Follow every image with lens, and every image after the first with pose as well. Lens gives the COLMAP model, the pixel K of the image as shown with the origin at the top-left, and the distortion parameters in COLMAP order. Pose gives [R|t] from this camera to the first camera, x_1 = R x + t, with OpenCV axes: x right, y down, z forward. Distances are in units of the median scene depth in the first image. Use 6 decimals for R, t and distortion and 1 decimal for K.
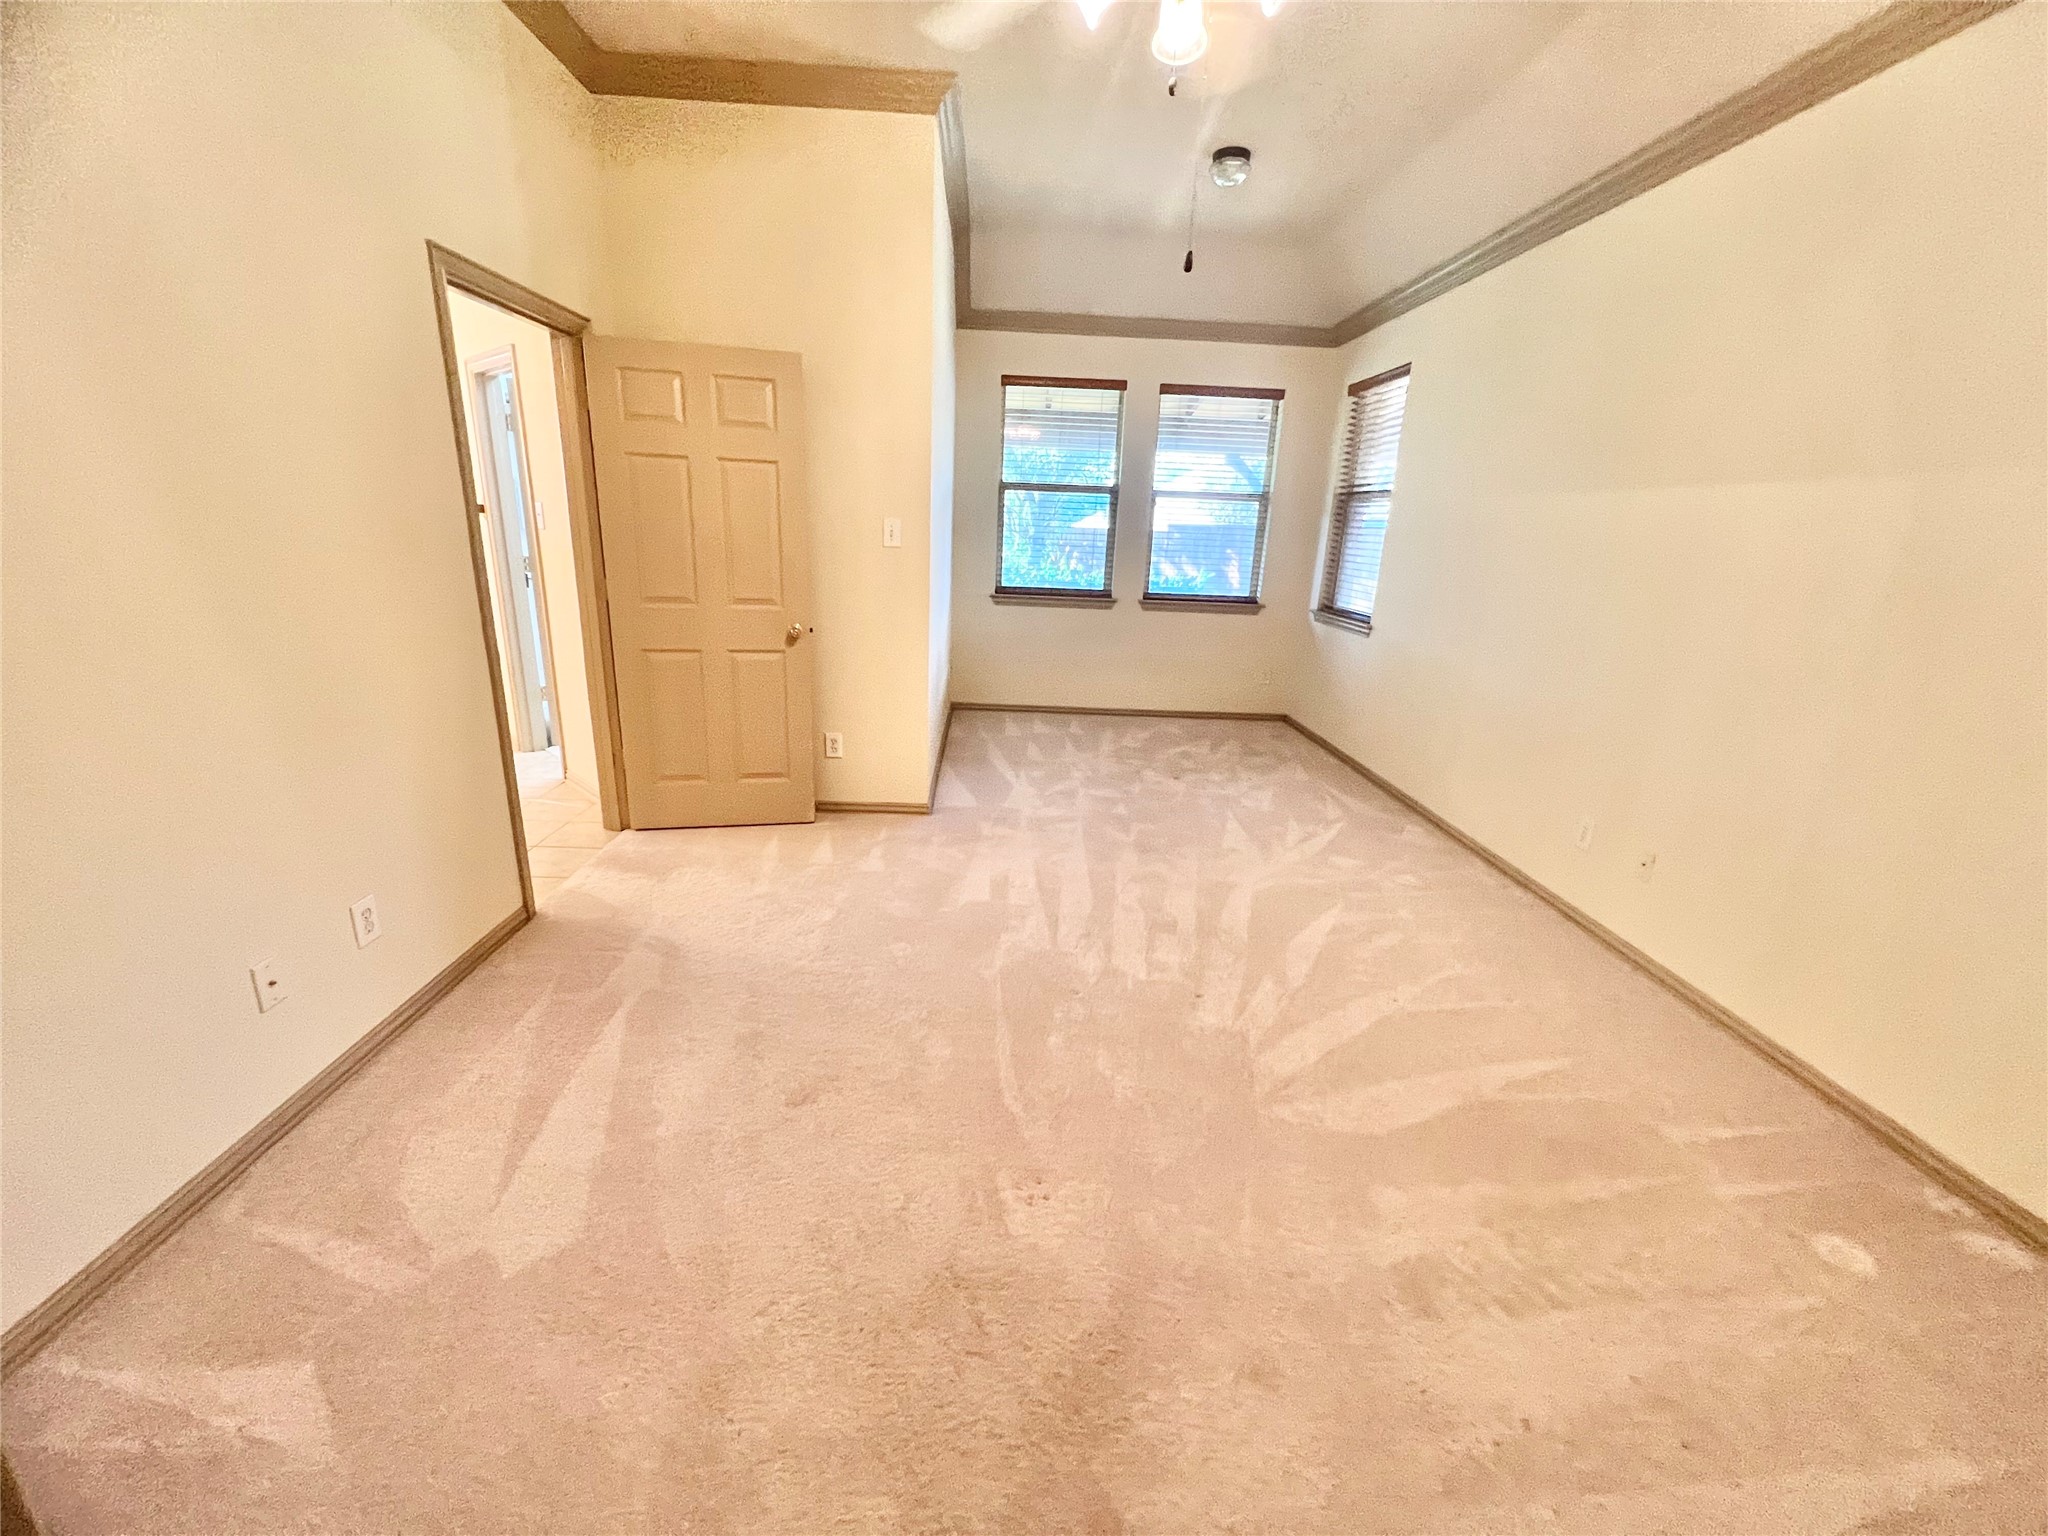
lens RADIAL K [[816.9, 0, 1028.7], [0, 816.9, 772.7], [0, 0, 1]] dist [-0.000364, 0.000031]
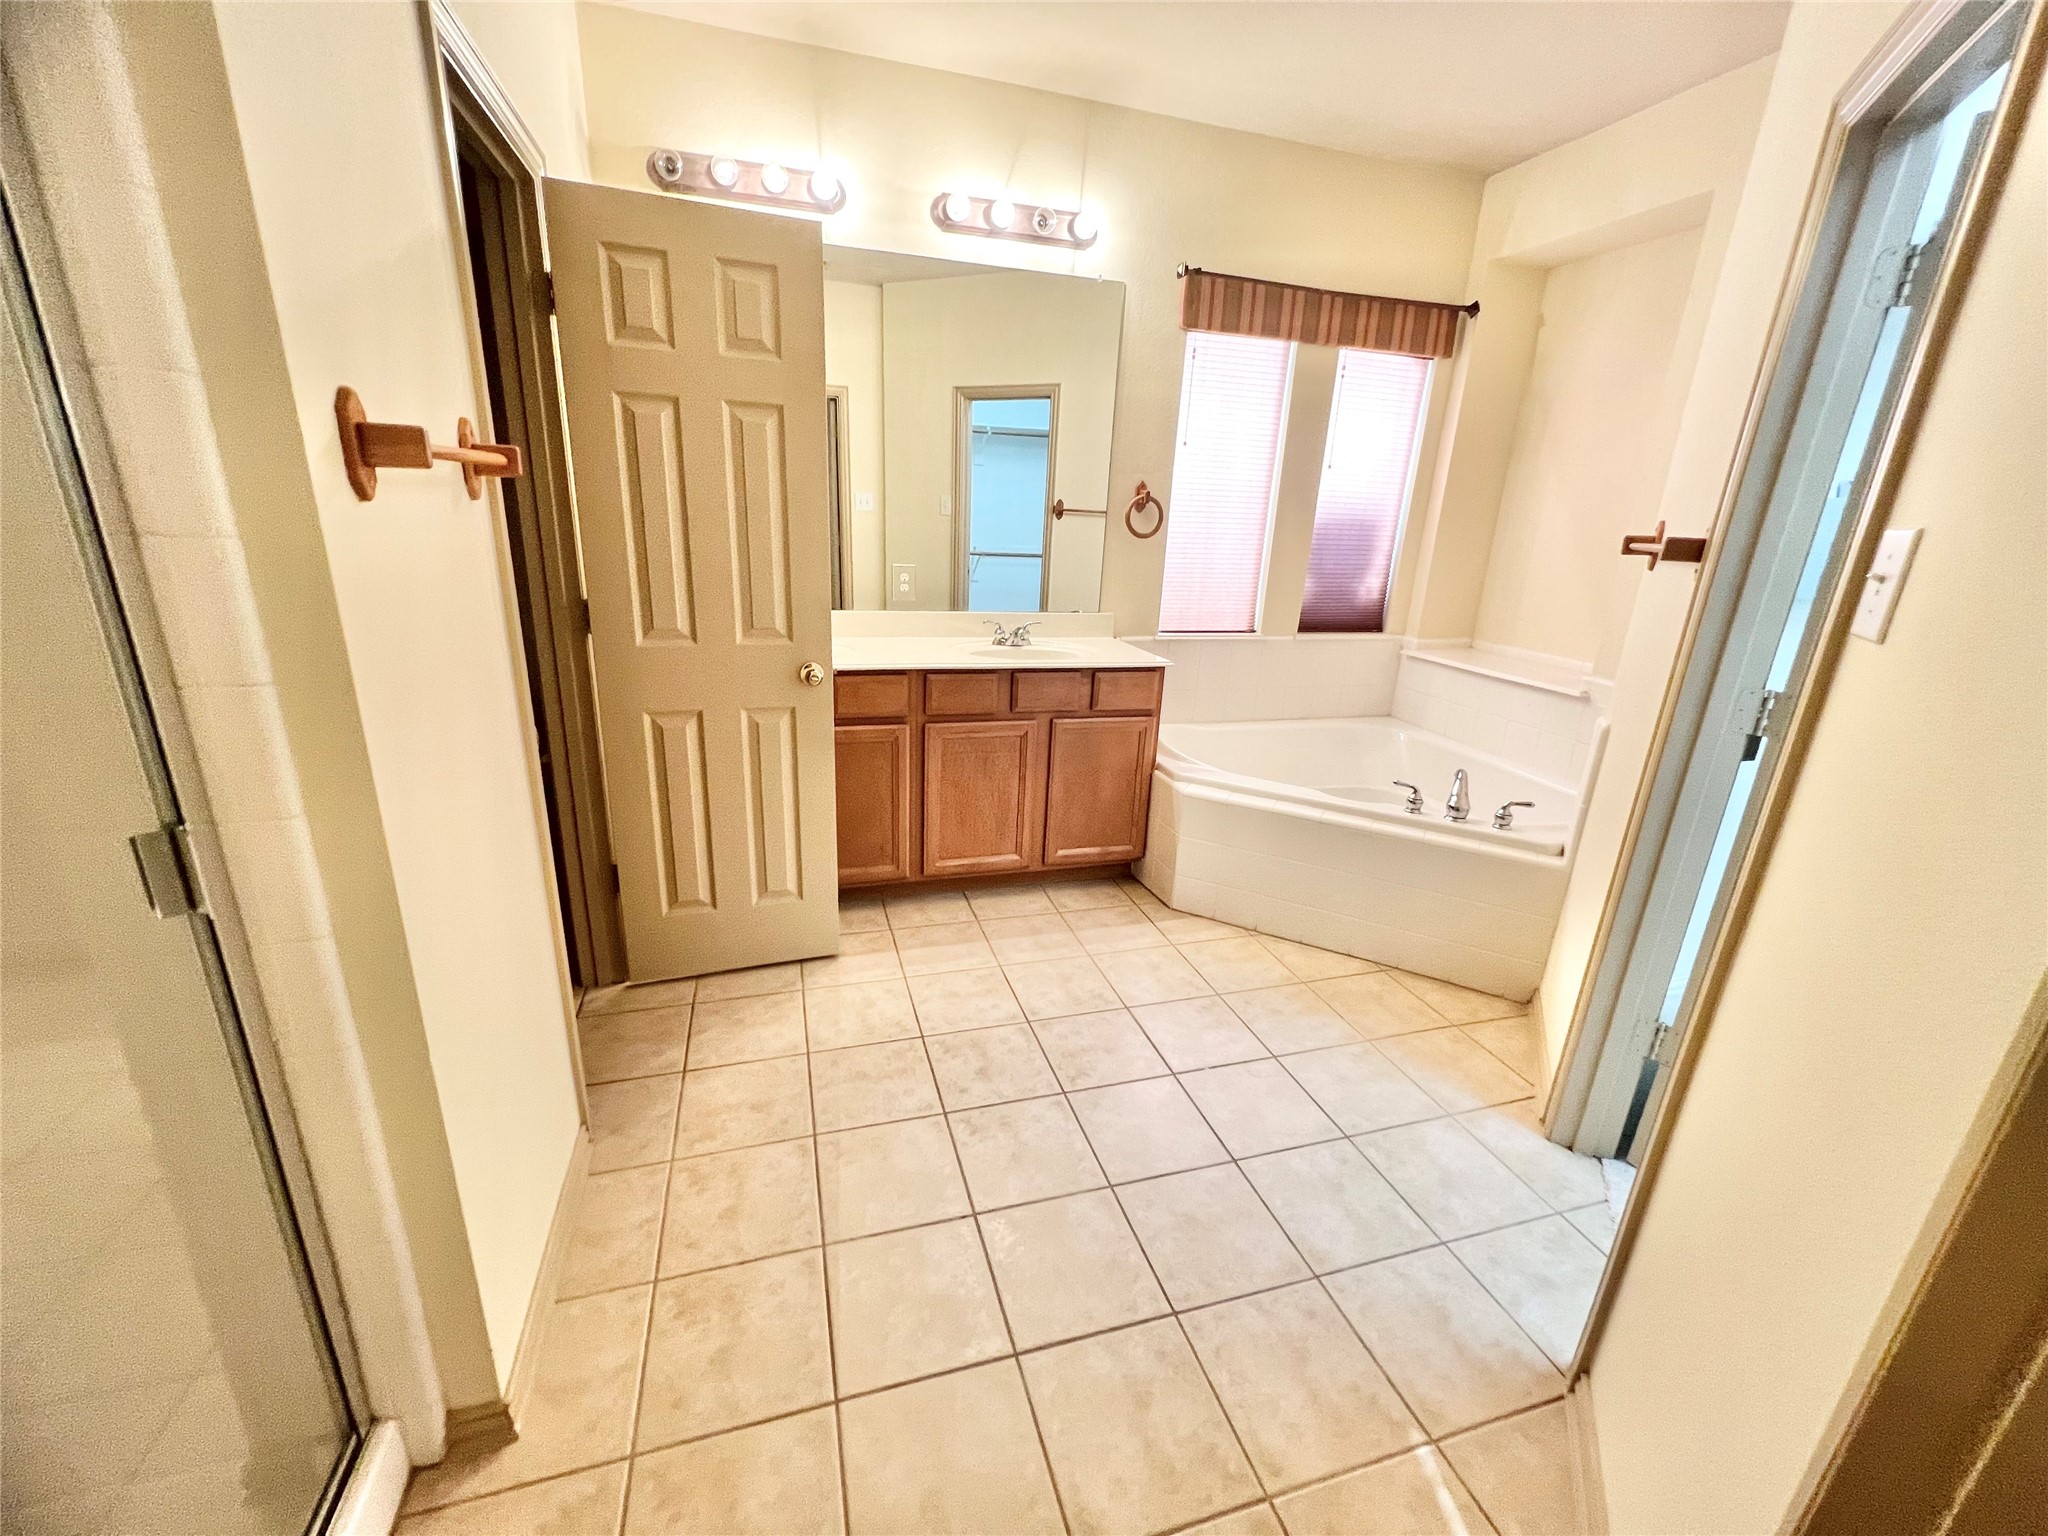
lens RADIAL K [[816.9, 0, 1022.6], [0, 816.9, 770.4], [0, 0, 1]] dist [-0.000364, 0.000031]
pose [[0.253513, 0.261995, -0.931177, -0.390371], [-0.312547, 0.933177, 0.177467, -0.208097], [0.915448, 0.246046, 0.318458, 0.648010]]
